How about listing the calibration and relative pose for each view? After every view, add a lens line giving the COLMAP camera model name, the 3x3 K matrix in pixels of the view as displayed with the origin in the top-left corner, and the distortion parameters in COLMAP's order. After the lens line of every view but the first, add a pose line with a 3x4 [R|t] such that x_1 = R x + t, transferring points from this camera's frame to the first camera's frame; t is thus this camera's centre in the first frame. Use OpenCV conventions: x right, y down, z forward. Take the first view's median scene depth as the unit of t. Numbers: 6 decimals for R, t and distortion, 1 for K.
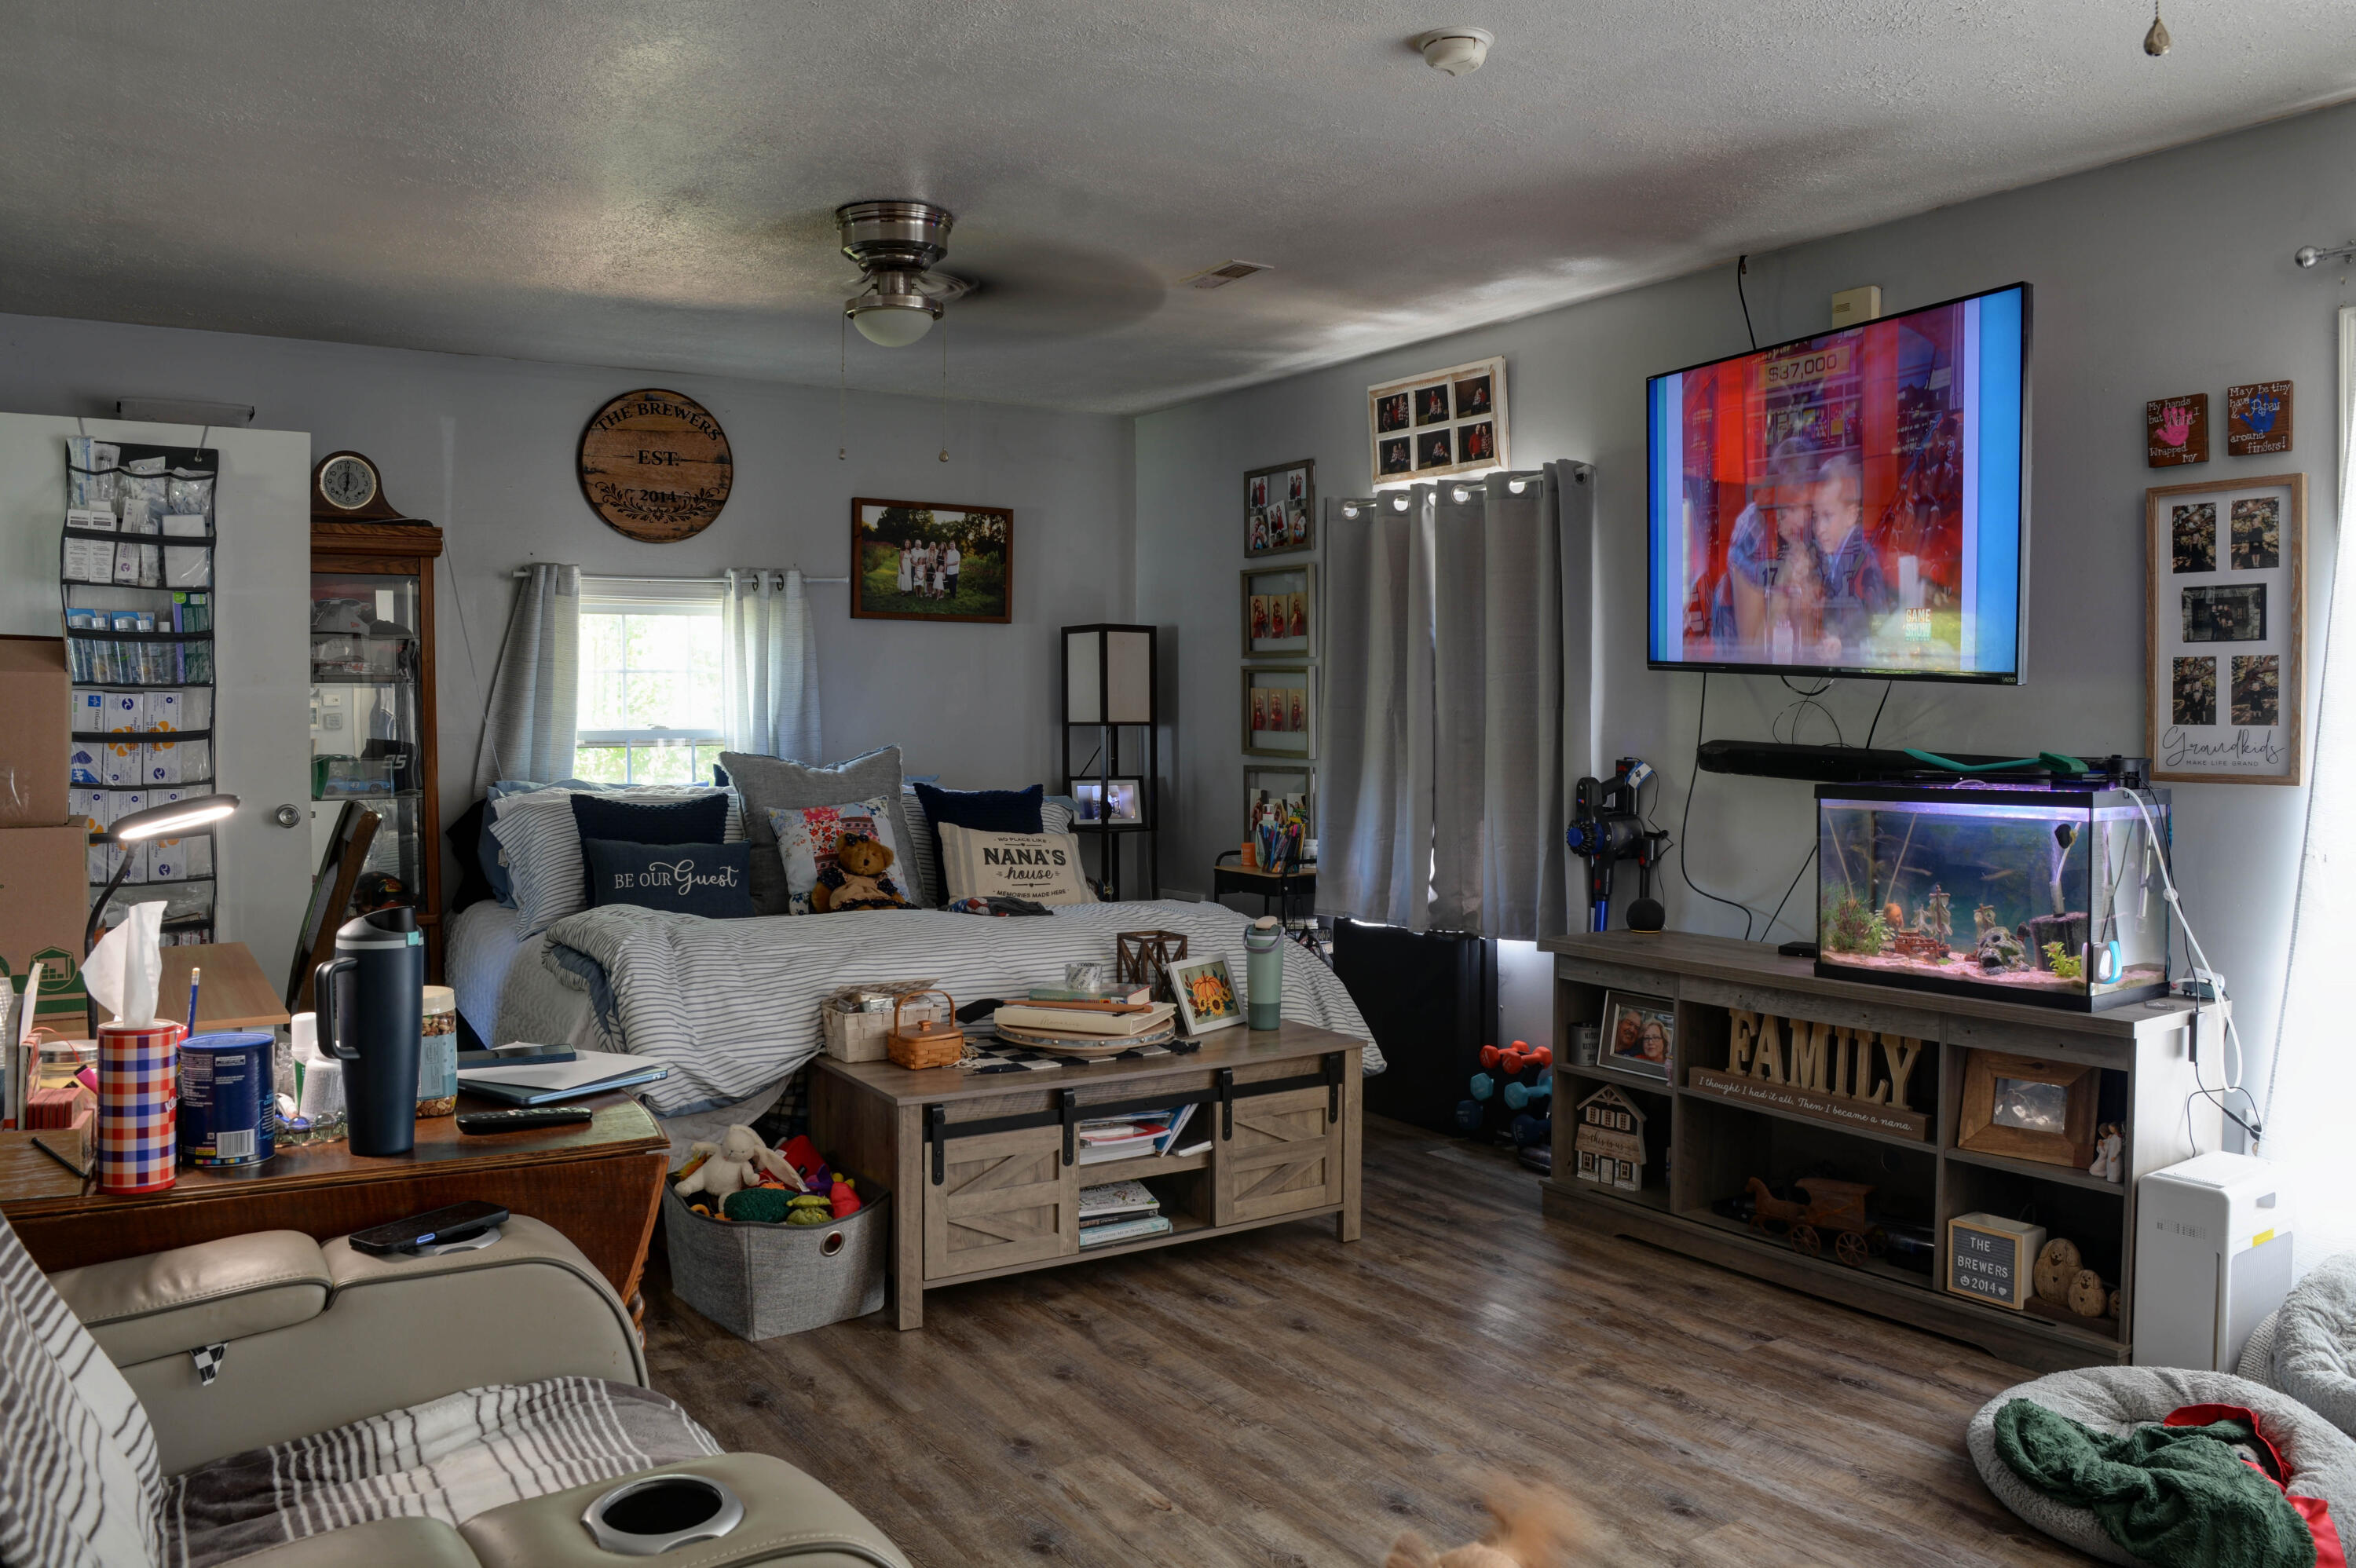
lens RADIAL K [[1708.3, 0, 1178.0], [0, 1708.3, 784.0], [0, 0, 1]] dist [-0.112263, -0.003237]
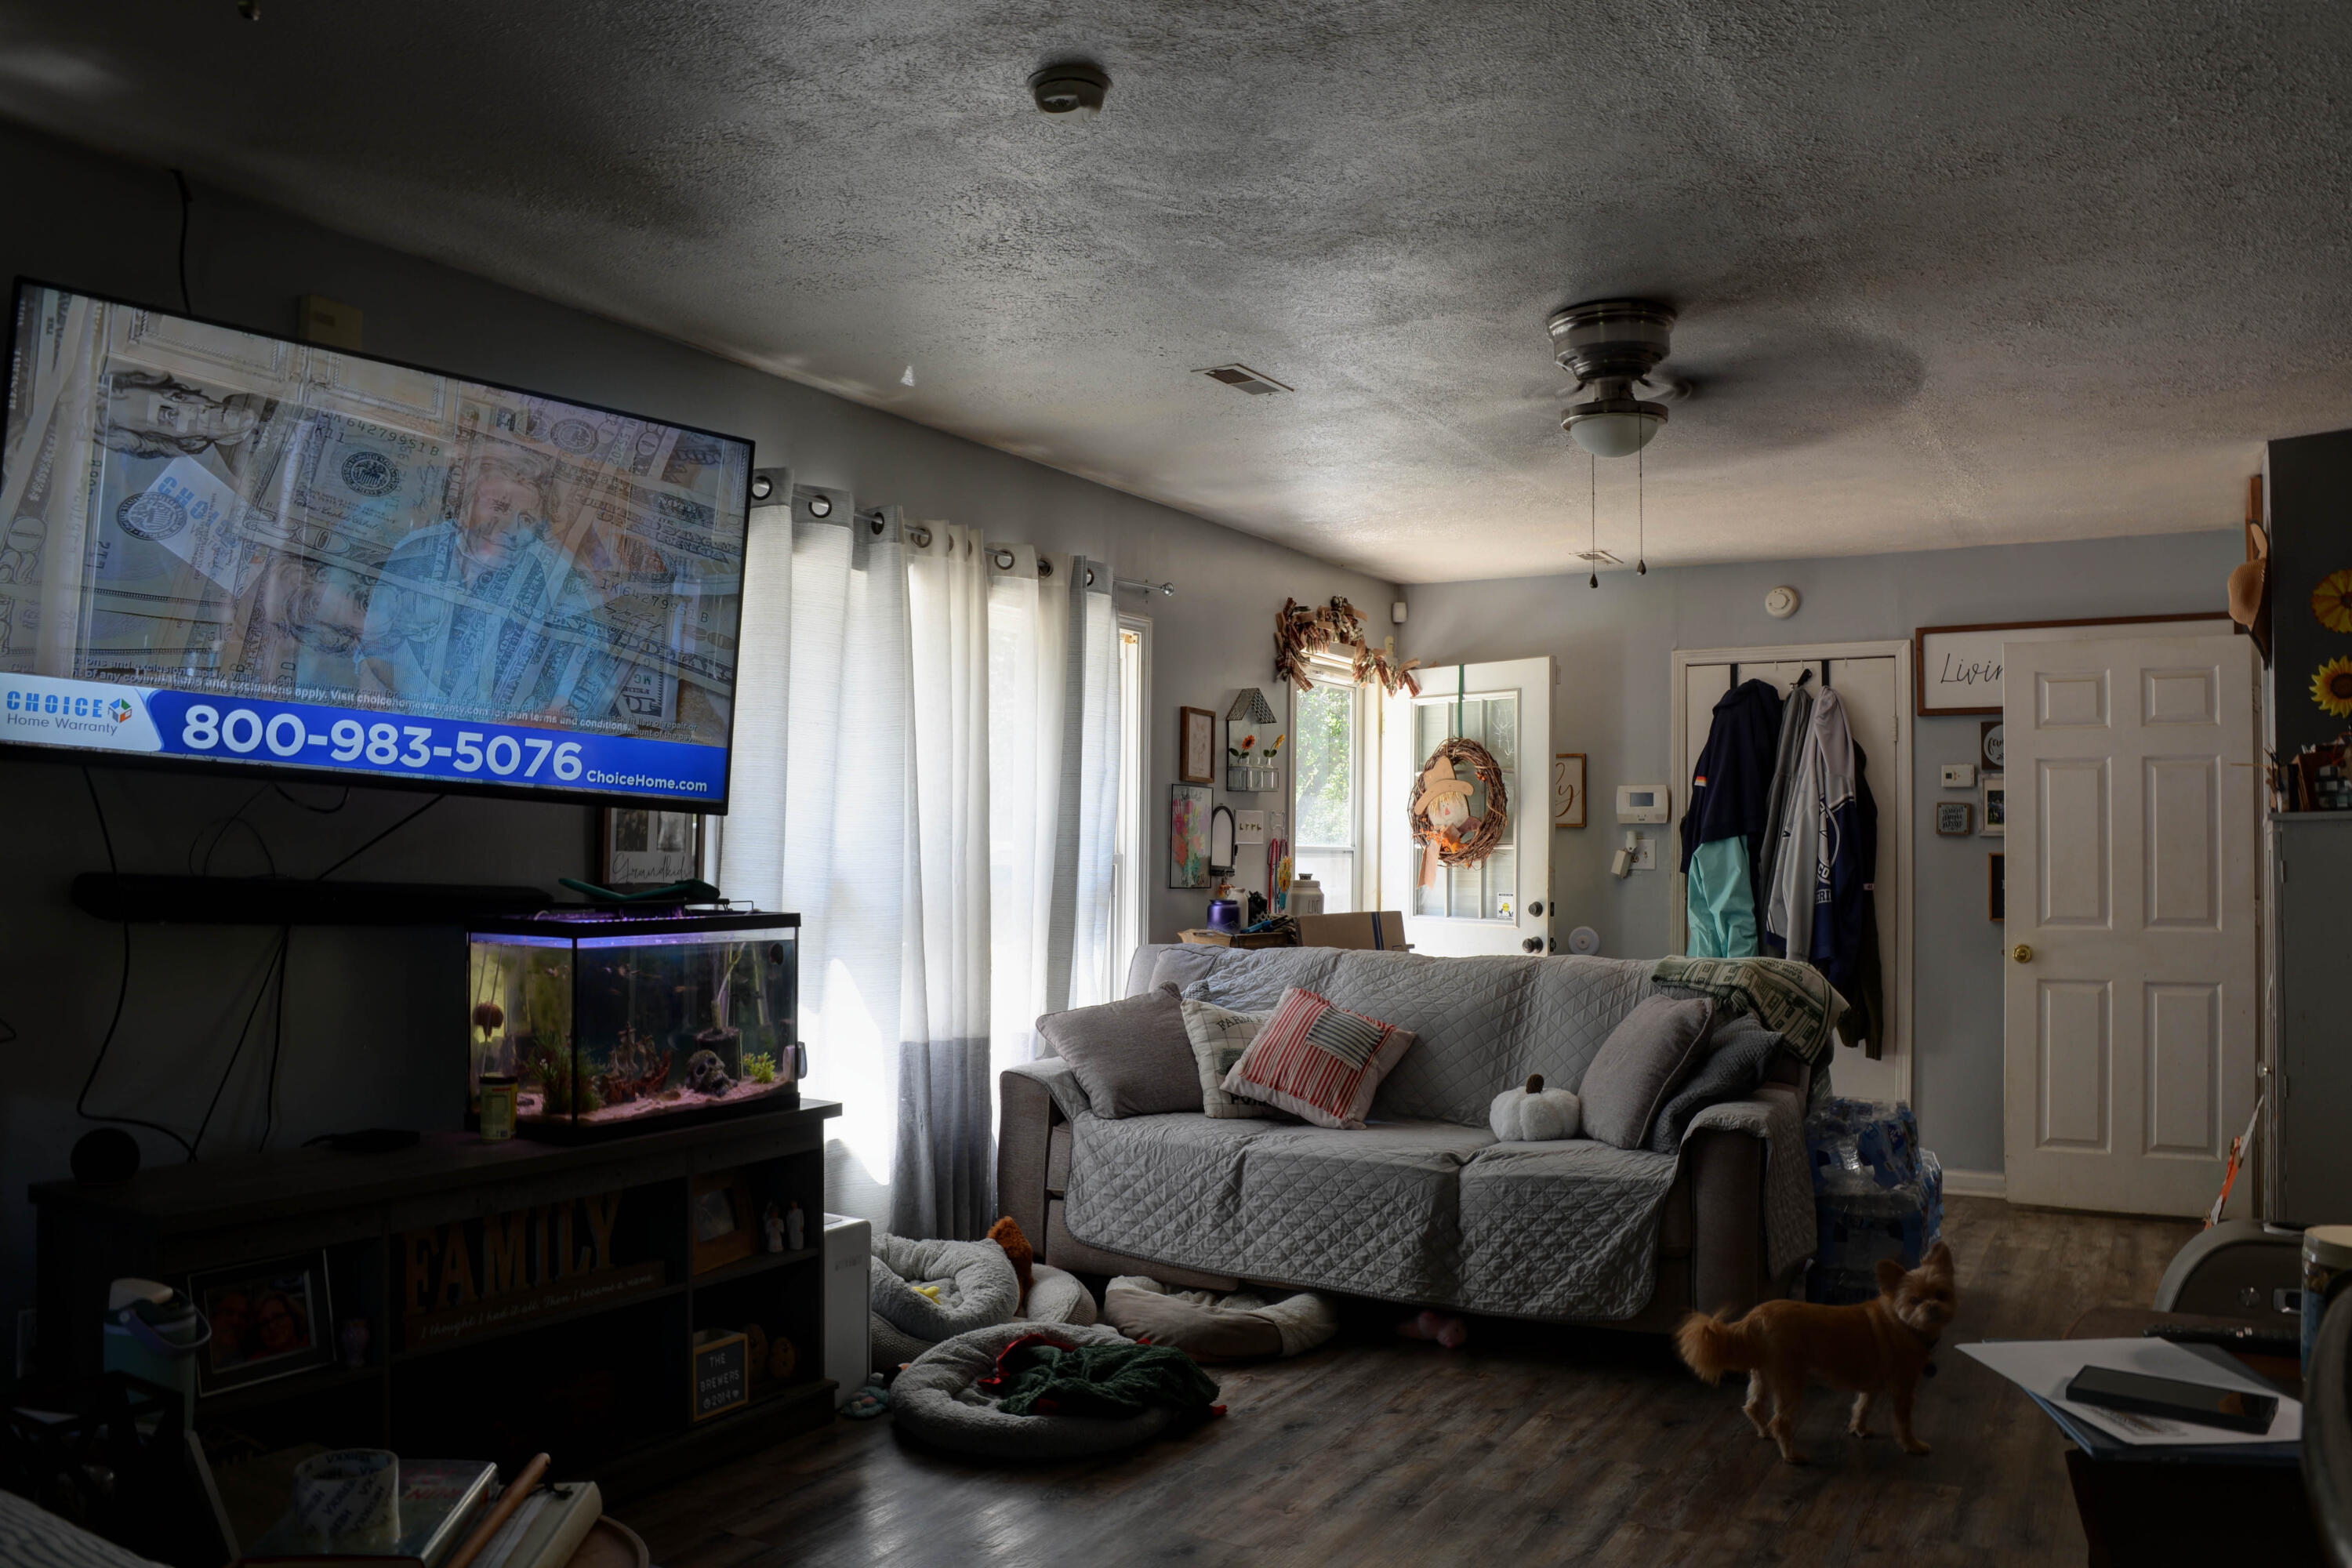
lens RADIAL K [[1705.6, 0, 1176.0], [0, 1705.6, 784.0], [0, 0, 1]] dist [-0.112263, -0.003237]
pose [[-0.472815, 0.029796, 0.880658, -0.553230], [0.018784, 0.999542, -0.023734, -0.047277], [-0.880962, 0.005320, -0.473158, 1.196067]]
